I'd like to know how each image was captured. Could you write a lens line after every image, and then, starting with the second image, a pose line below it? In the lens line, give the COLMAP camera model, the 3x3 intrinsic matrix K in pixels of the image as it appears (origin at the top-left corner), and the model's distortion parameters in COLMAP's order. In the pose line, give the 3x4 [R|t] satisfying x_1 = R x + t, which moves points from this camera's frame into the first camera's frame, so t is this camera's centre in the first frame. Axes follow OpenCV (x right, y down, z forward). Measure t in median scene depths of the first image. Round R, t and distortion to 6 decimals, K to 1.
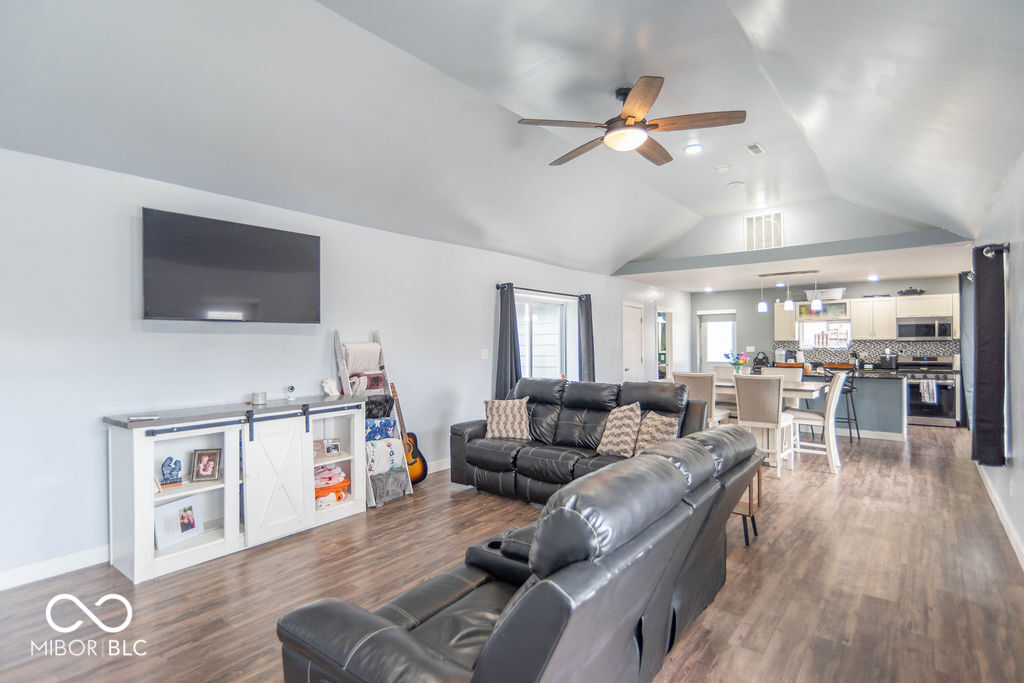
lens RADIAL K [[519.9, 0, 513.9], [0, 519.9, 325.7], [0, 0, 1]] dist [-0.000903, 0.000048]
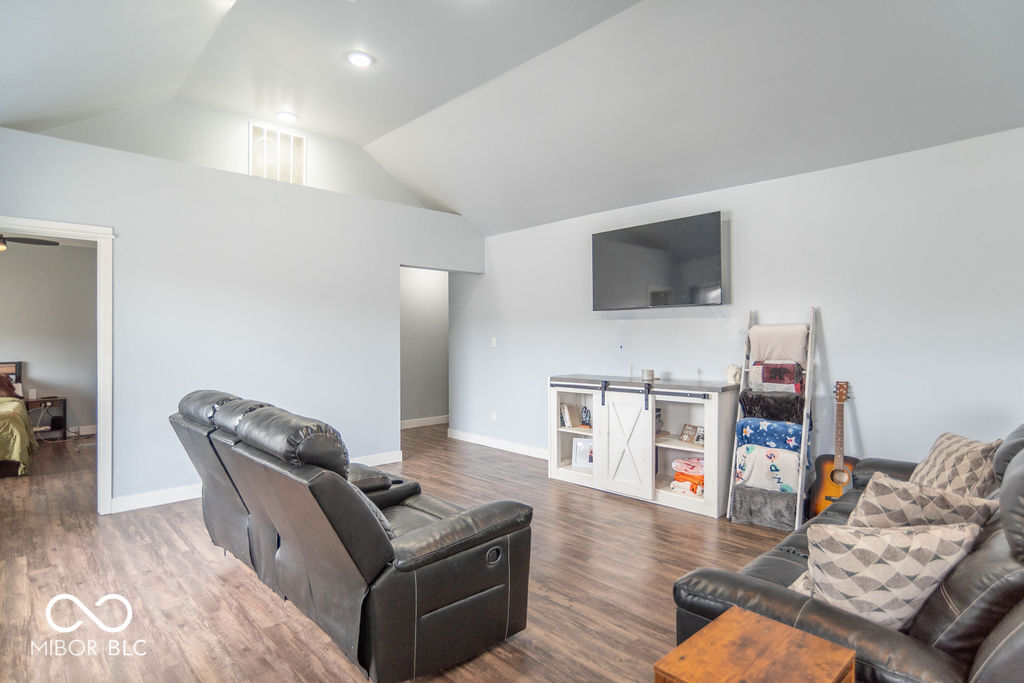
lens RADIAL K [[527.9, 0, 500.0], [0, 527.9, 336.8], [0, 0, 1]] dist [-0.004636, -0.000295]
pose [[-0.152264, 0.010783, -0.988281, 0.672405], [0.036627, 0.999315, 0.005261, 0.036556], [0.987661, -0.035397, -0.152555, 0.822029]]
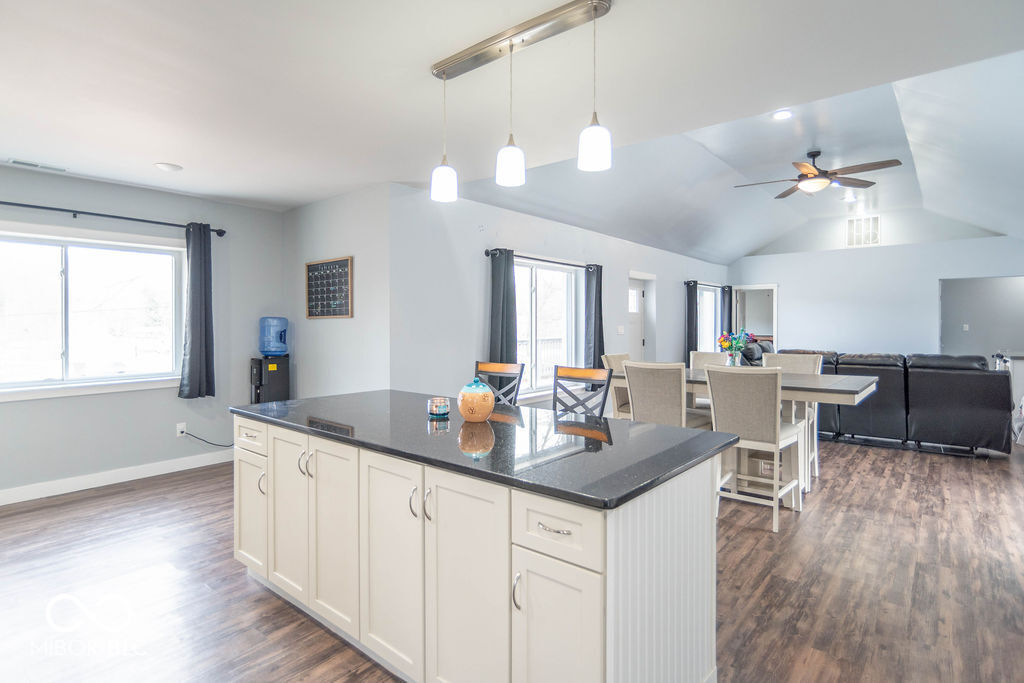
lens RADIAL K [[519.9, 0, 513.9], [0, 519.9, 325.7], [0, 0, 1]] dist [-0.000903, 0.000048]
pose [[-0.999740, 0.007192, 0.021633, 1.069486], [0.006557, 0.999550, -0.029284, 0.090425], [-0.021834, -0.029134, -0.999337, 2.570626]]
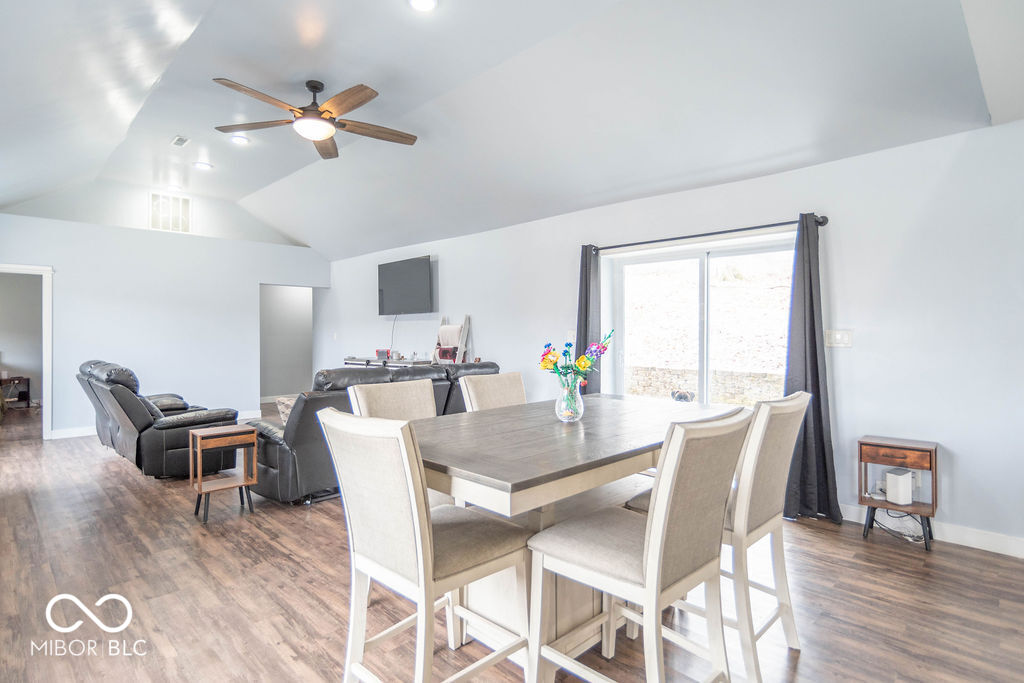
lens RADIAL K [[531.0, 0, 496.4], [0, 531.0, 333.0], [0, 0, 1]] dist [0.001122, 0.000160]
pose [[-0.136533, 0.010365, -0.990581, 1.245445], [0.038280, 0.999254, 0.005179, 0.060223], [0.989896, -0.037212, -0.136827, 1.534587]]
